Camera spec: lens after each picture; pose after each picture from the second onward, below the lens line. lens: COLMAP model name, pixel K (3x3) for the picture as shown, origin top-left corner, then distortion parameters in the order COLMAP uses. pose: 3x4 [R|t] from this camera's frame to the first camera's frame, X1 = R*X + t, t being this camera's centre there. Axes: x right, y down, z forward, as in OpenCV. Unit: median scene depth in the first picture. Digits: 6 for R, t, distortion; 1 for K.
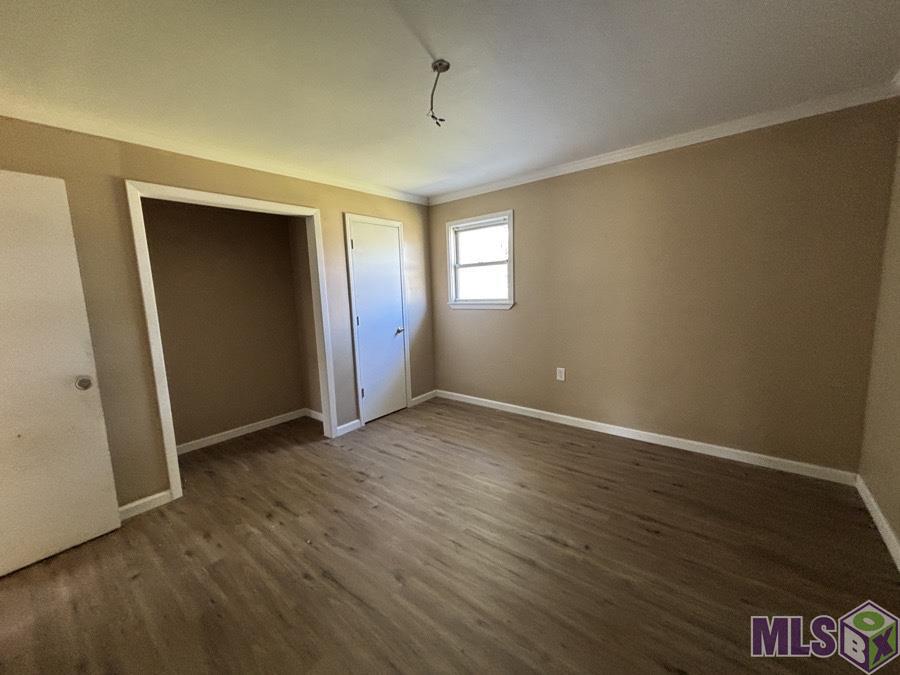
lens RADIAL K [[364.9, 0, 450.2], [0, 364.9, 338.1], [0, 0, 1]] dist [0.007000, 0.001139]
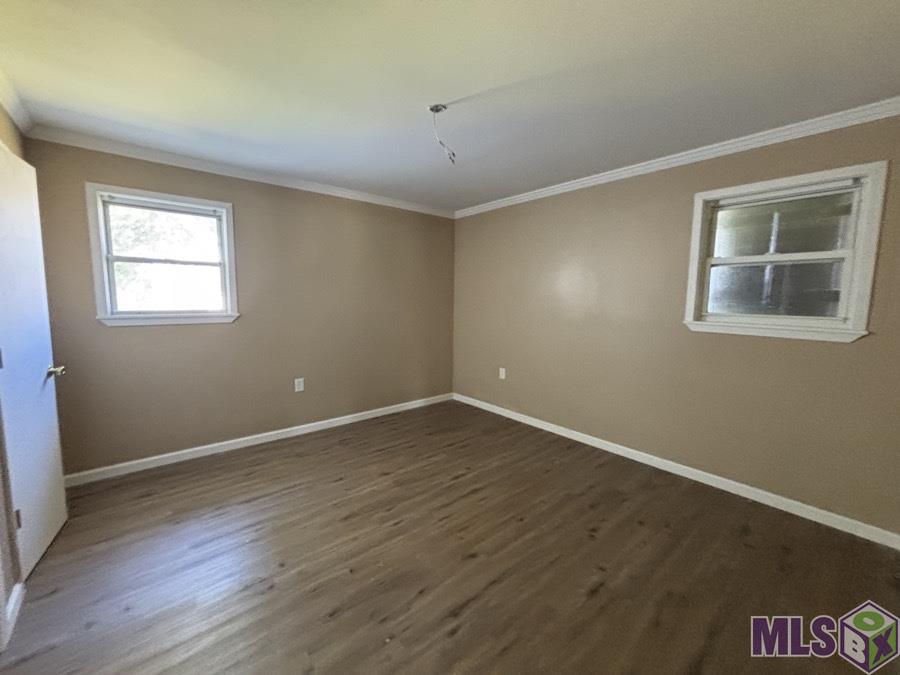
lens RADIAL K [[364.9, 0, 451.0], [0, 364.9, 335.8], [0, 0, 1]] dist [0.007000, 0.001139]
pose [[0.180477, -0.064425, 0.981467, -0.595266], [0.122303, 0.991578, 0.042599, -0.026036], [-0.975946, 0.112348, 0.186836, 0.396061]]
